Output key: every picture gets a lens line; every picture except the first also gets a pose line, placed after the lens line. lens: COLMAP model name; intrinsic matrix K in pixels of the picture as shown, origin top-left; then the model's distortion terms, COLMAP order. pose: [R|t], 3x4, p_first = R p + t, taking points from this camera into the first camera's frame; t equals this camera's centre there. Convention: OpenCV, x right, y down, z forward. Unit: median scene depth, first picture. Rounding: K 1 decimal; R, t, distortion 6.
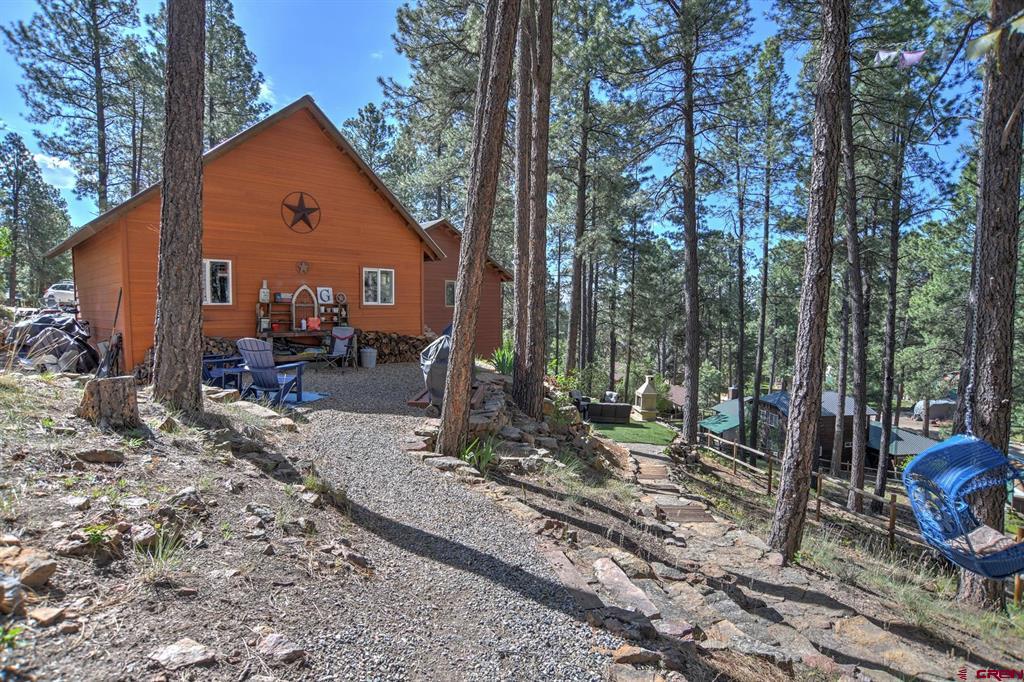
lens RADIAL K [[531.8, 0, 513.0], [0, 531.8, 327.8], [0, 0, 1]] dist [-0.090152, 0.046786]
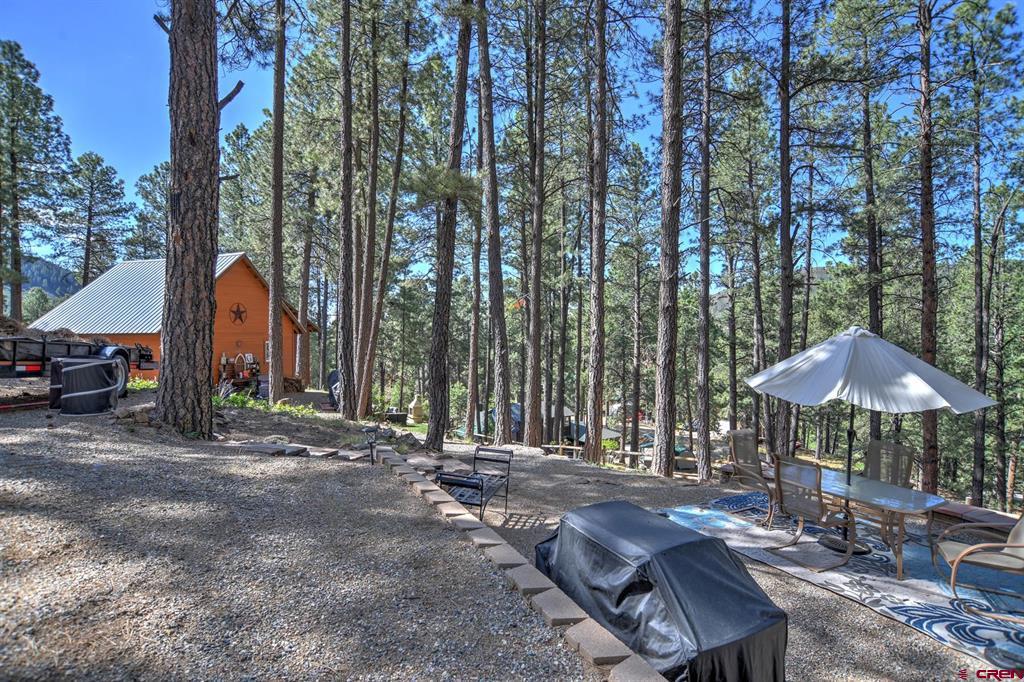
lens RADIAL K [[531.8, 0, 513.0], [0, 531.8, 327.8], [0, 0, 1]] dist [-0.090152, 0.046786]
pose [[0.900305, -0.003137, 0.435247, -0.175560], [0.022351, 0.998988, -0.039033, -0.041765], [-0.434684, 0.044870, 0.899464, -0.563263]]
